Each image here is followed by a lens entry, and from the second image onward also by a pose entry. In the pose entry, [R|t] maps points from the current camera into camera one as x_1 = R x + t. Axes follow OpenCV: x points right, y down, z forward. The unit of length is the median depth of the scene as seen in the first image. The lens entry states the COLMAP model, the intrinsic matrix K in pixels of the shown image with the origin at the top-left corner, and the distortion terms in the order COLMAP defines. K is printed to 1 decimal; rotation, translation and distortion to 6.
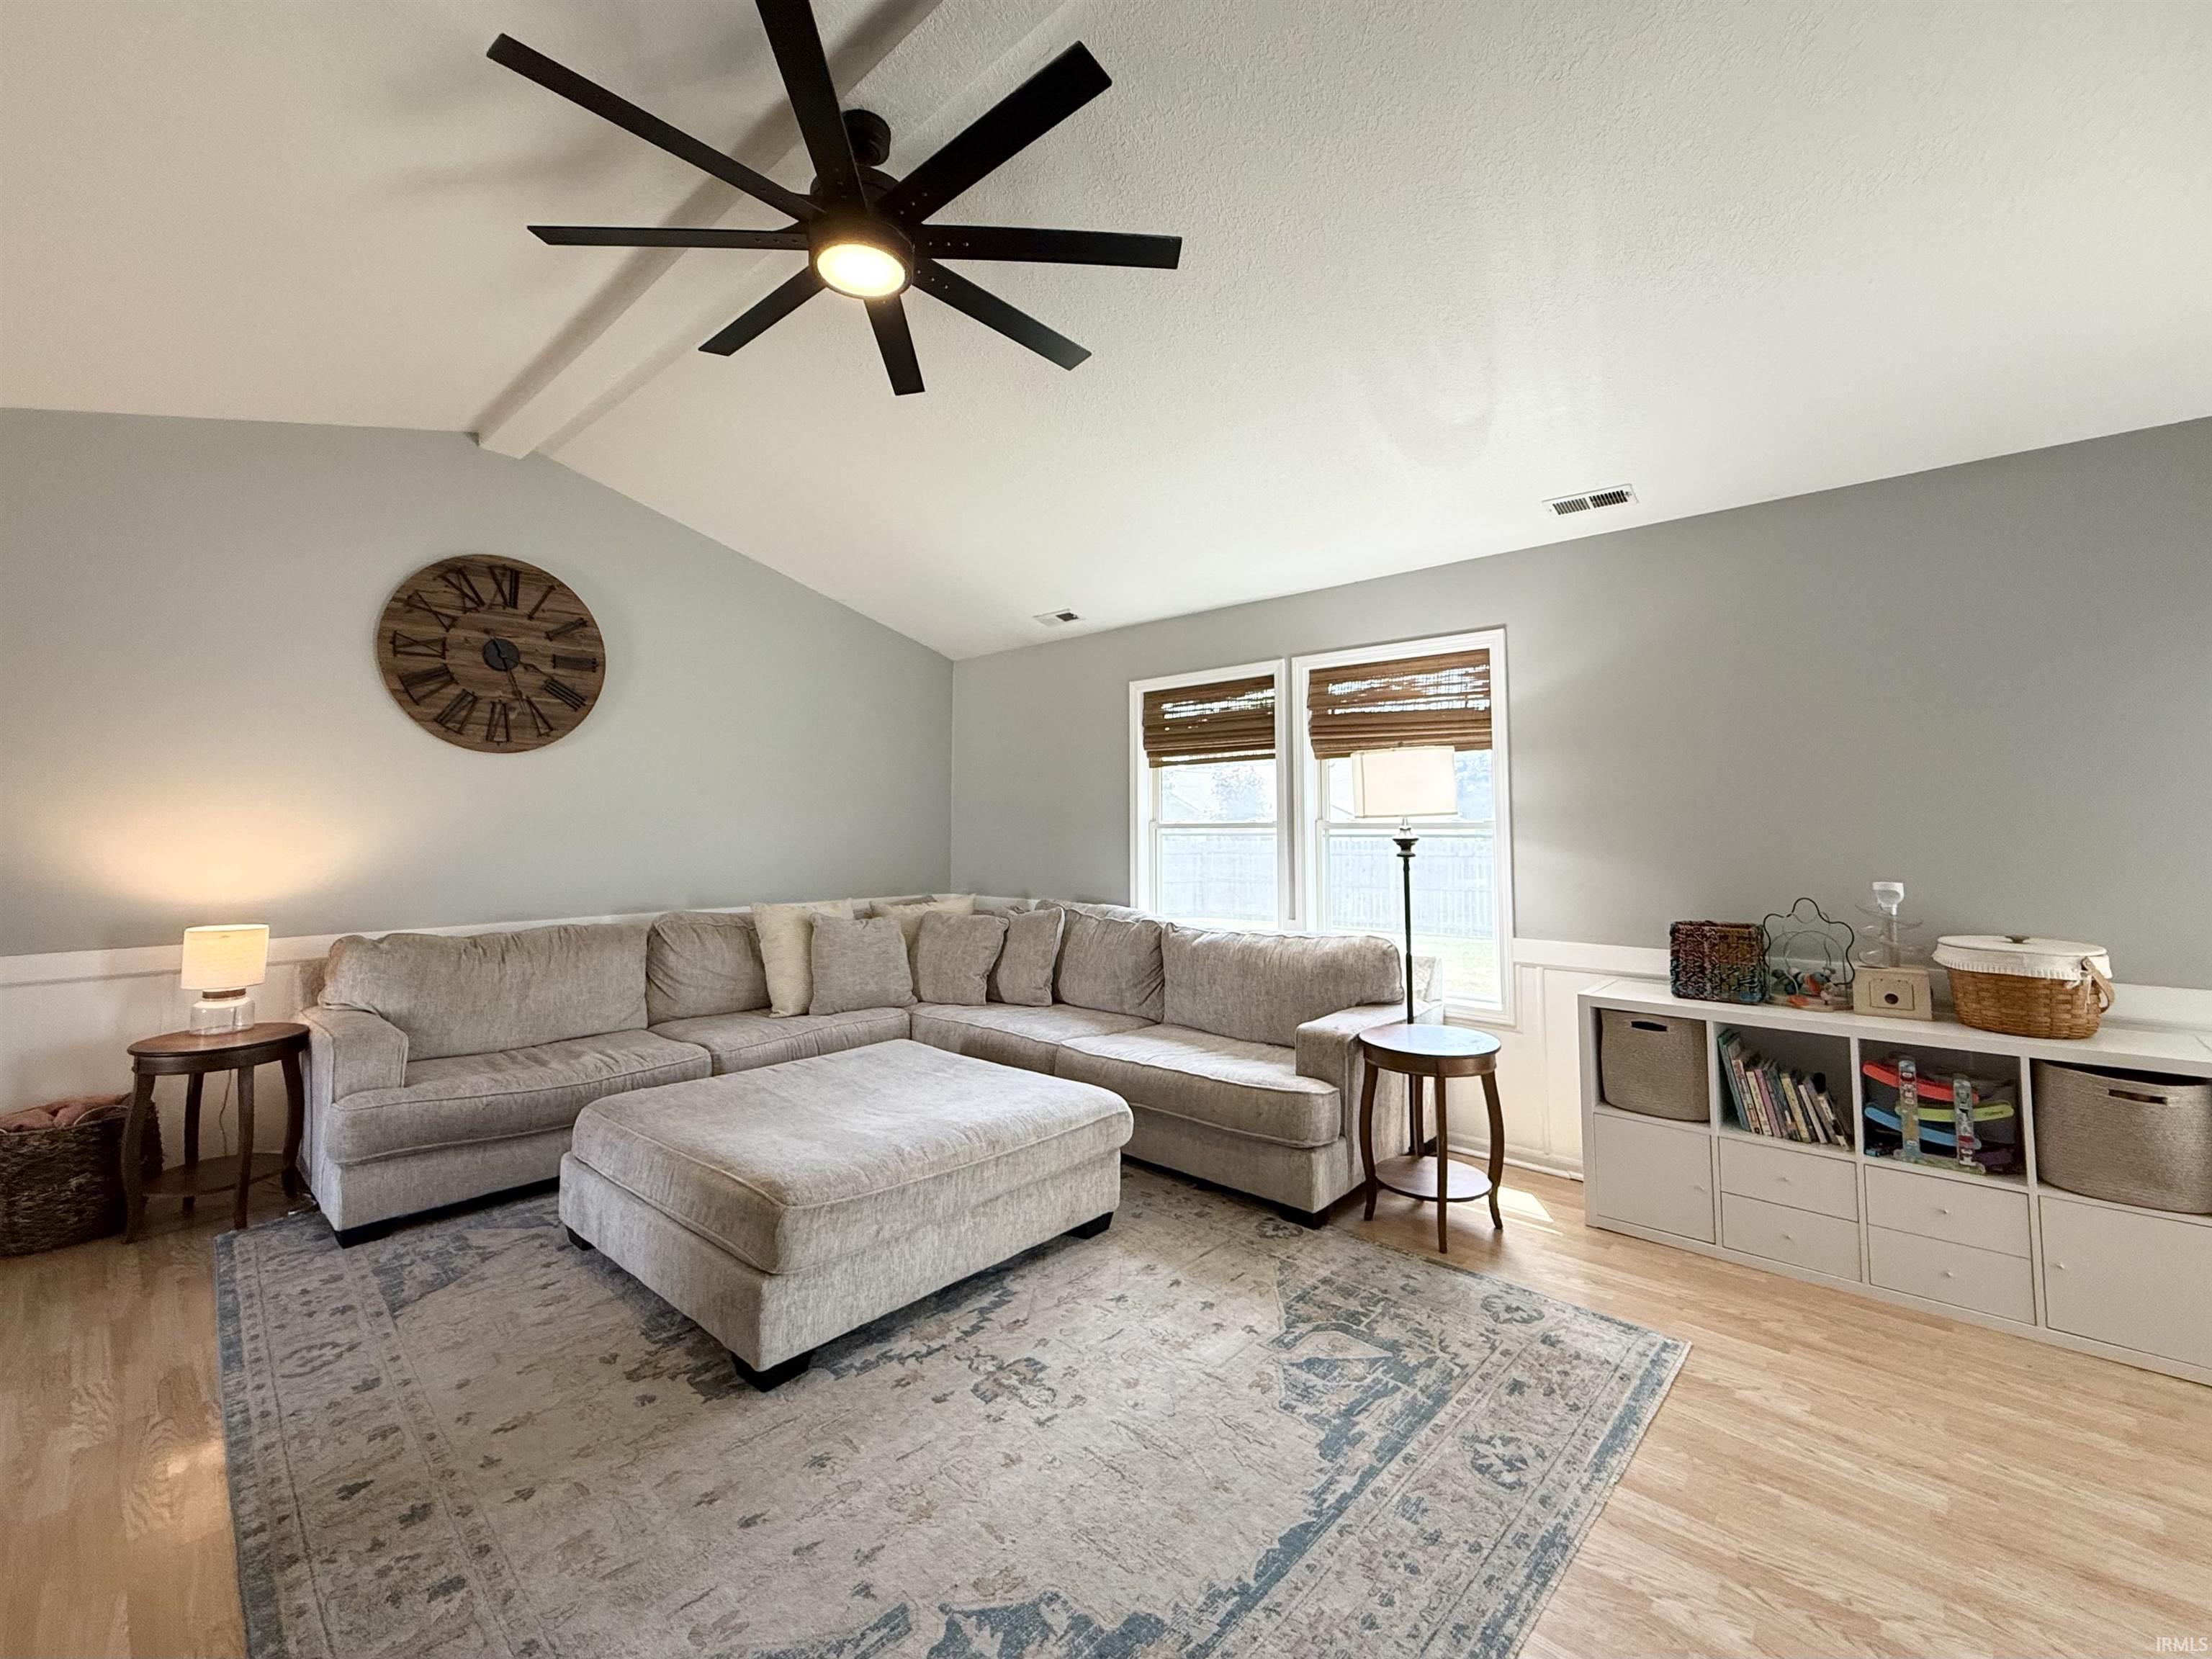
lens RADIAL K [[879.3, 0, 1109.4], [0, 879.3, 783.0], [0, 0, 1]] dist [-0.000723, -0.000254]
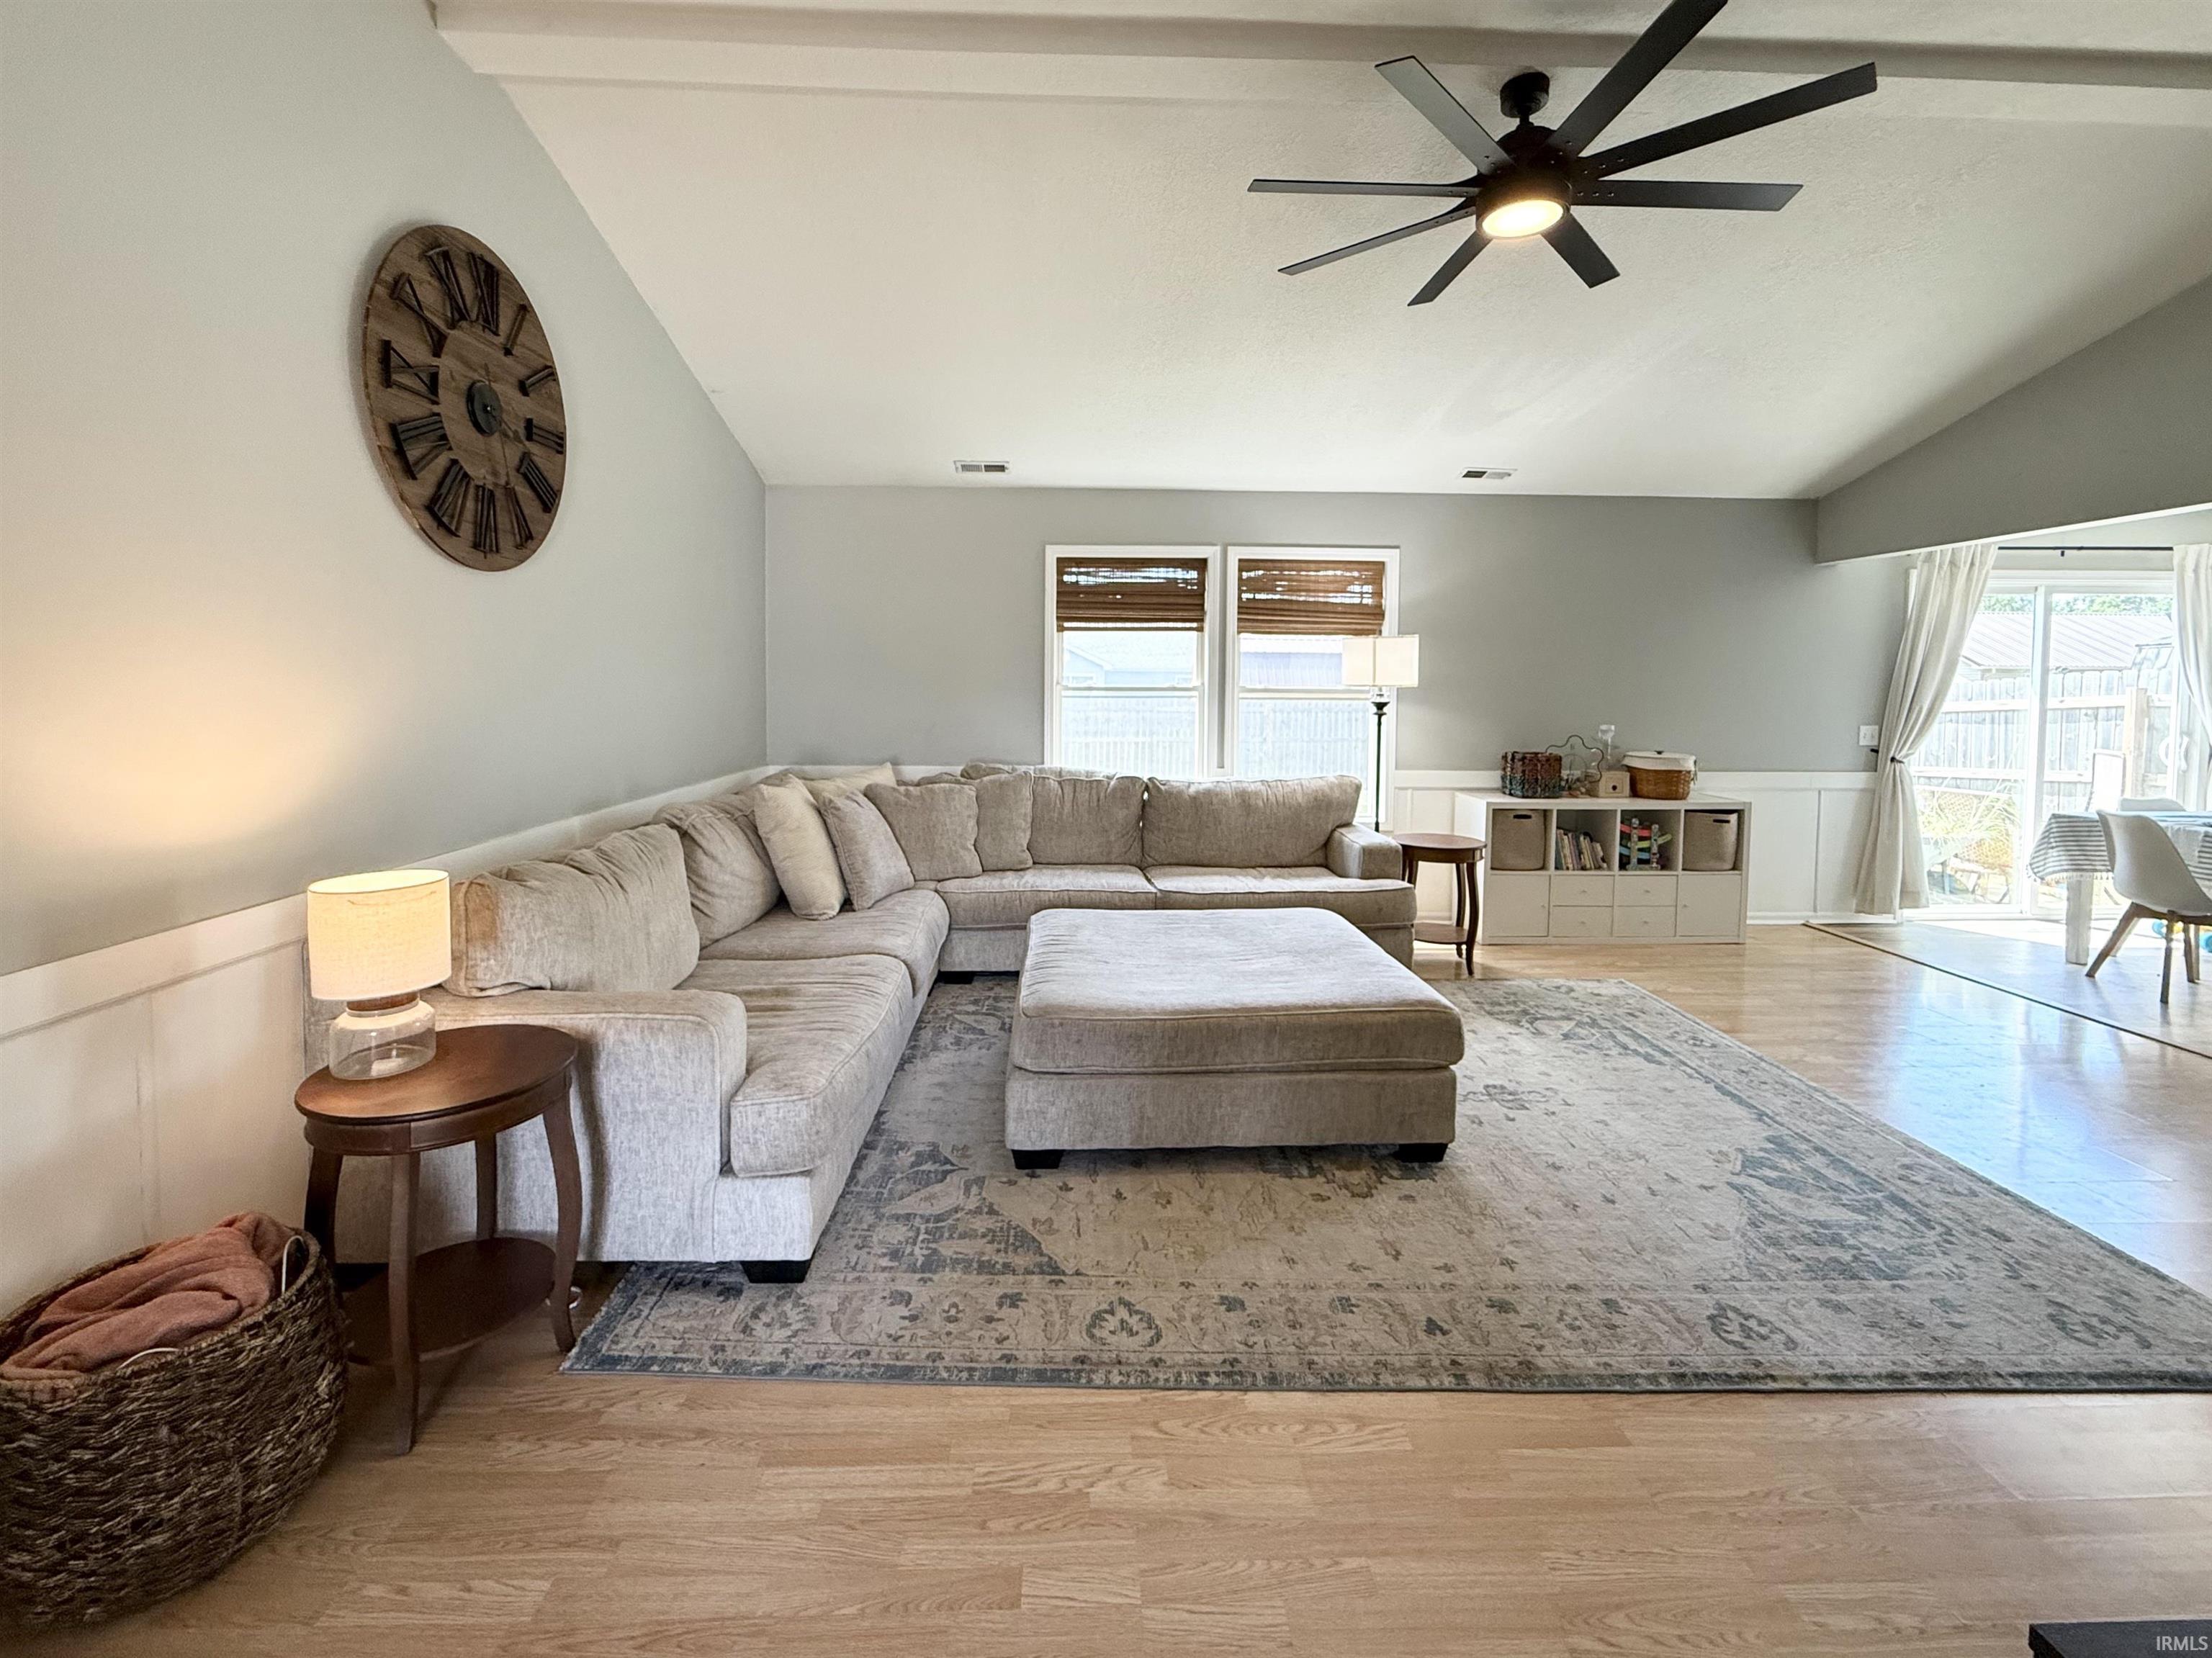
lens RADIAL K [[901.0, 0, 1101.3], [0, 901.0, 733.0], [0, 0, 1]] dist [-0.000727, -0.000595]
pose [[0.741927, -0.029007, 0.669853, -1.133070], [-0.042225, 0.995059, 0.089857, 0.006243], [-0.669150, -0.094951, 0.737037, 0.326109]]
